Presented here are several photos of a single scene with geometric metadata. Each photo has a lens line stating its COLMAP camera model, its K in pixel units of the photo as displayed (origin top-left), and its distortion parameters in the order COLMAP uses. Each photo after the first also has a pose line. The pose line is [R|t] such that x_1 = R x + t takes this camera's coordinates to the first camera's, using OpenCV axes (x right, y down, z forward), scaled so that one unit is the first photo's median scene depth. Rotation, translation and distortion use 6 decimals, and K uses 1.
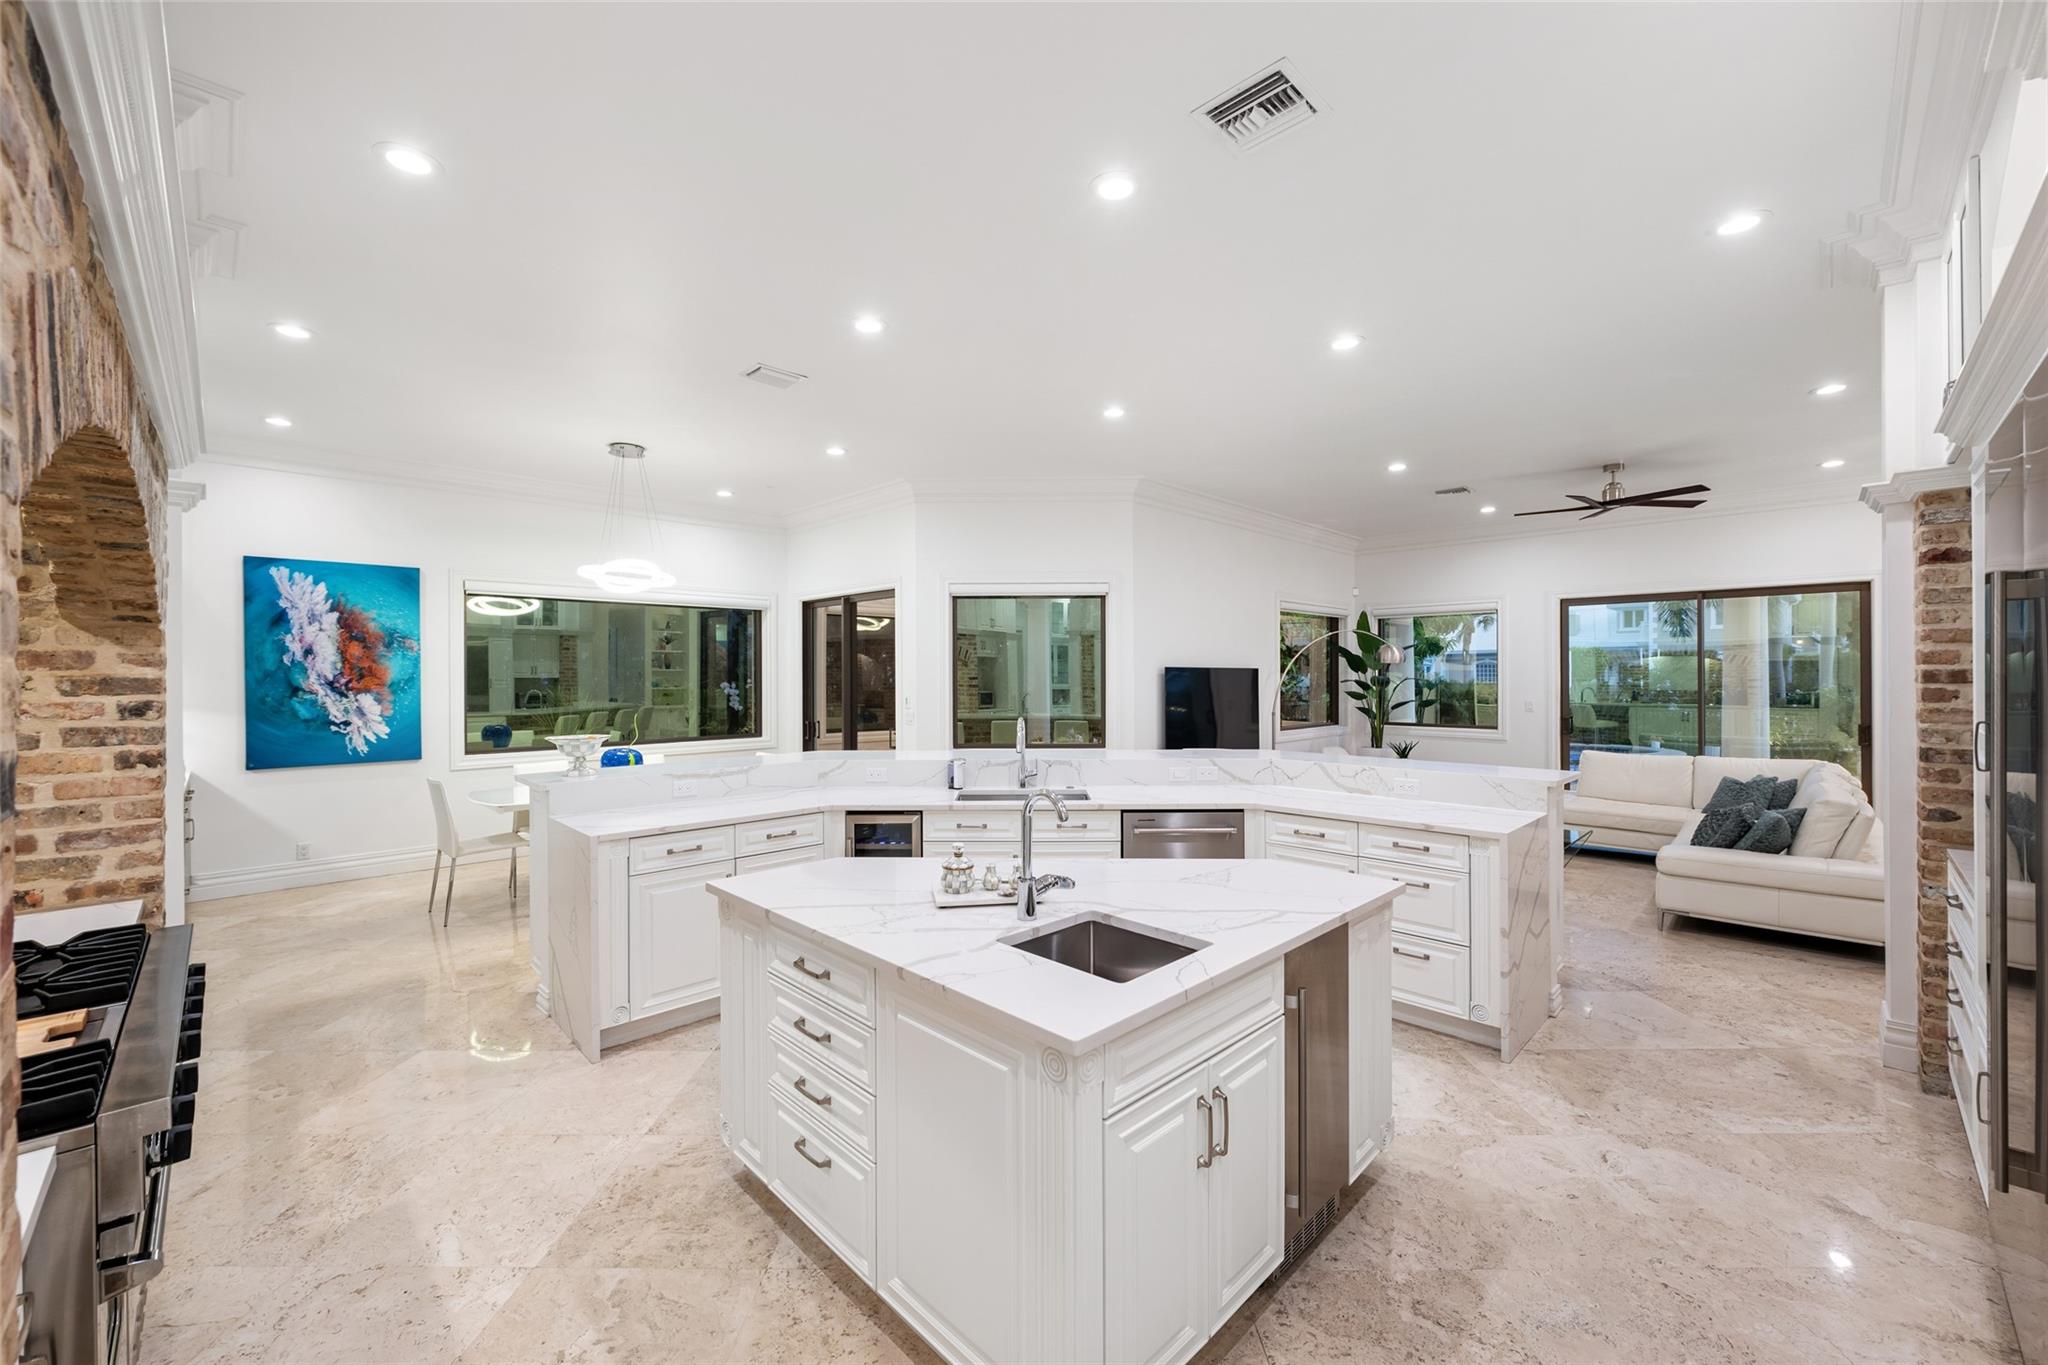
lens RADIAL K [[804.7, 0, 1014.1], [0, 804.7, 671.9], [0, 0, 1]] dist [-0.000977, -0.000227]
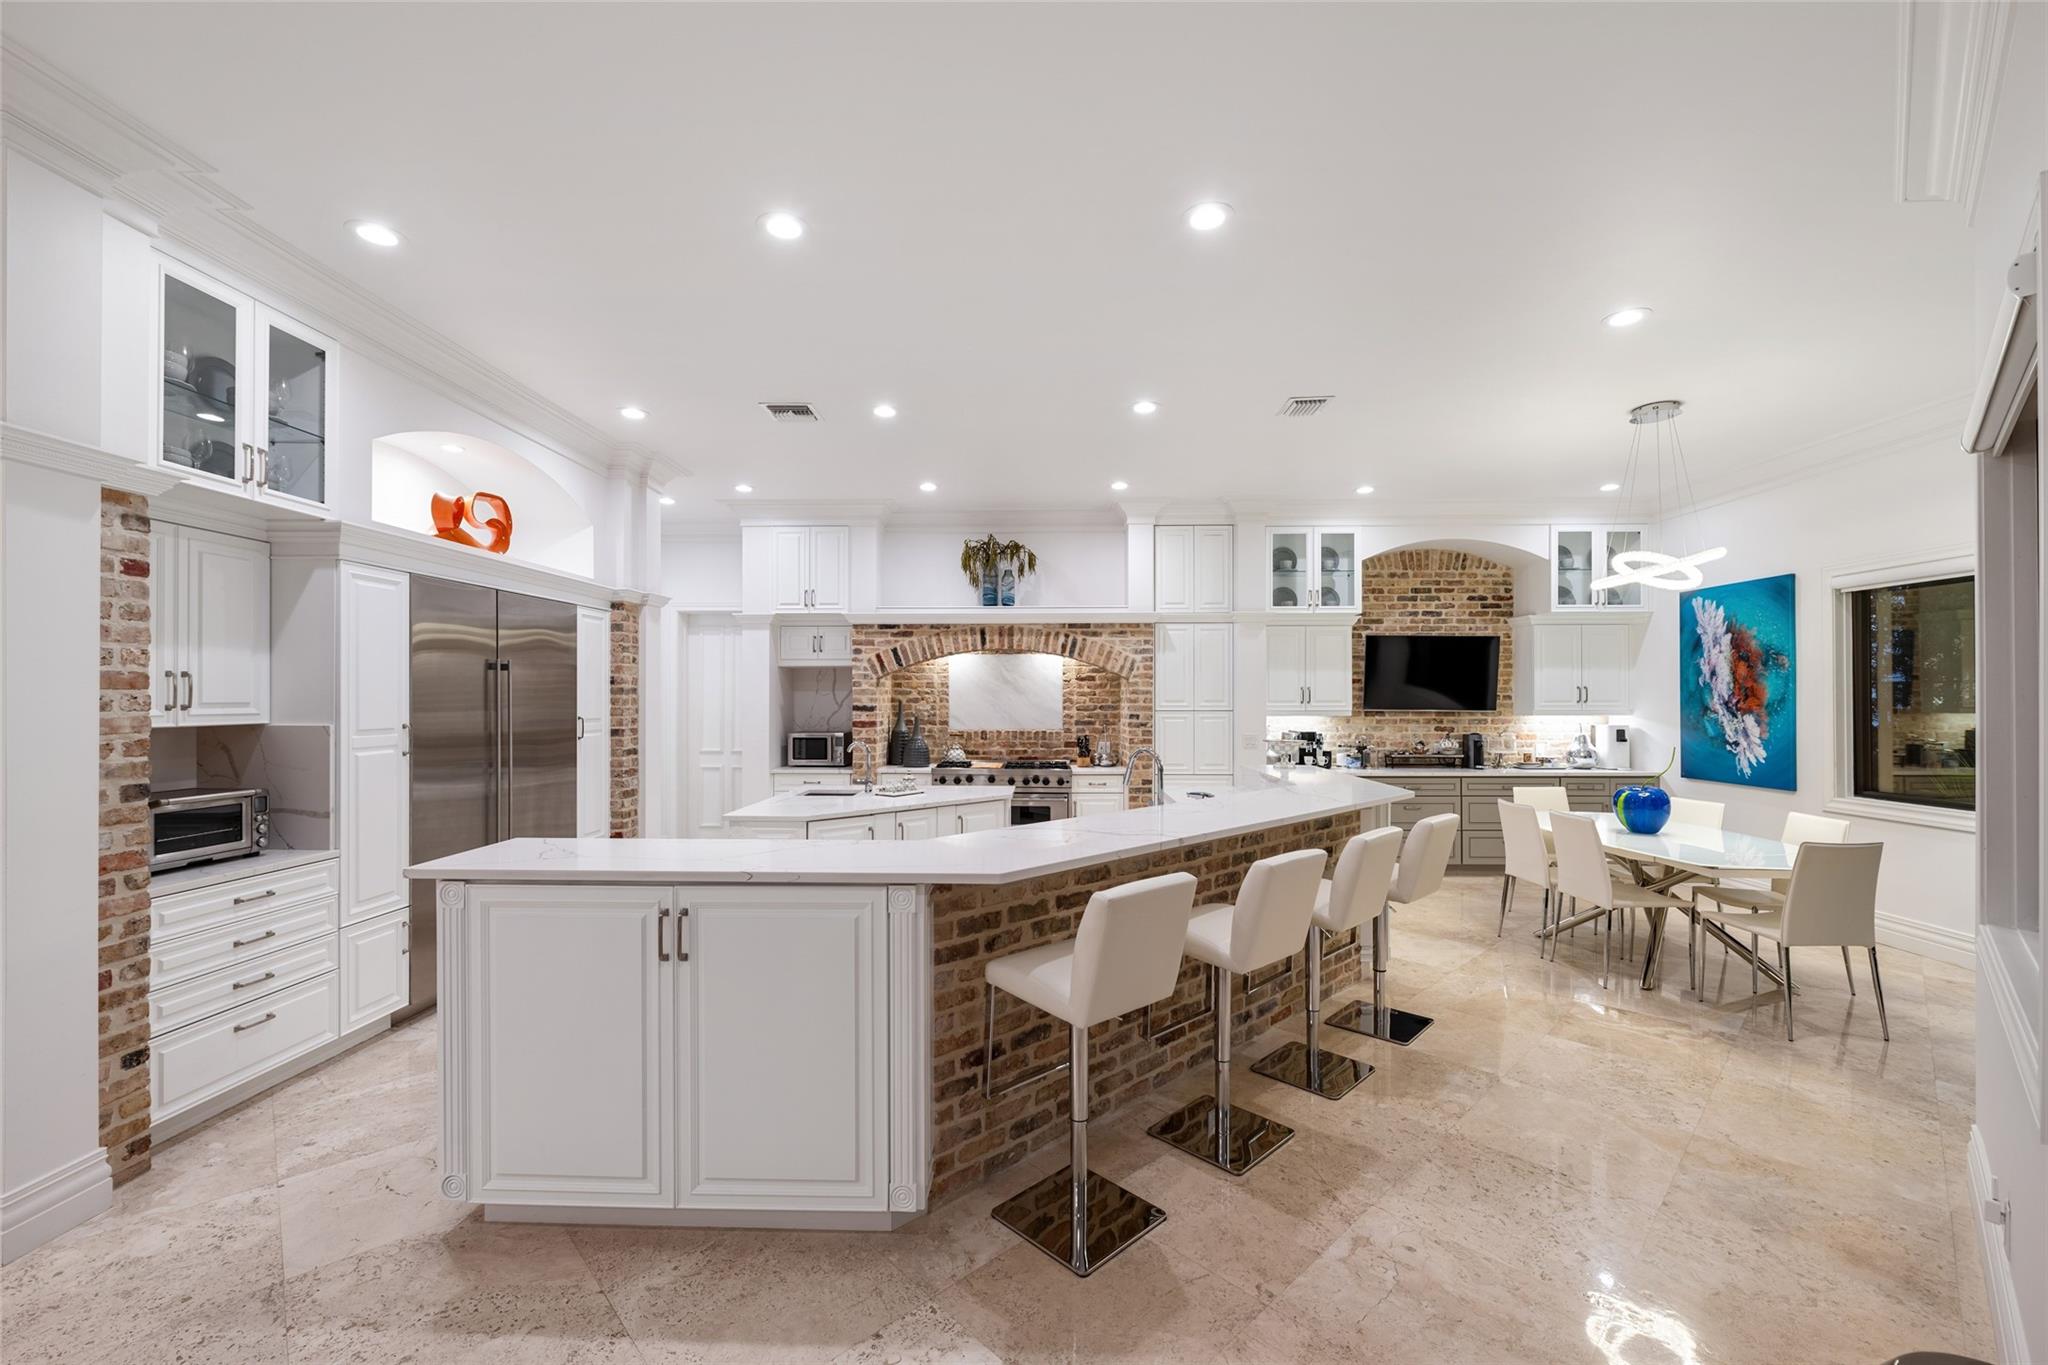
lens RADIAL K [[856.4, 0, 1034.9], [0, 856.4, 695.6], [0, 0, 1]] dist [-0.000427, -0.000052]
pose [[-0.721508, -0.001049, -0.692405, 0.524028], [0.002337, 0.999989, -0.003950, 0.006376], [0.692402, -0.004468, -0.721498, 1.146748]]
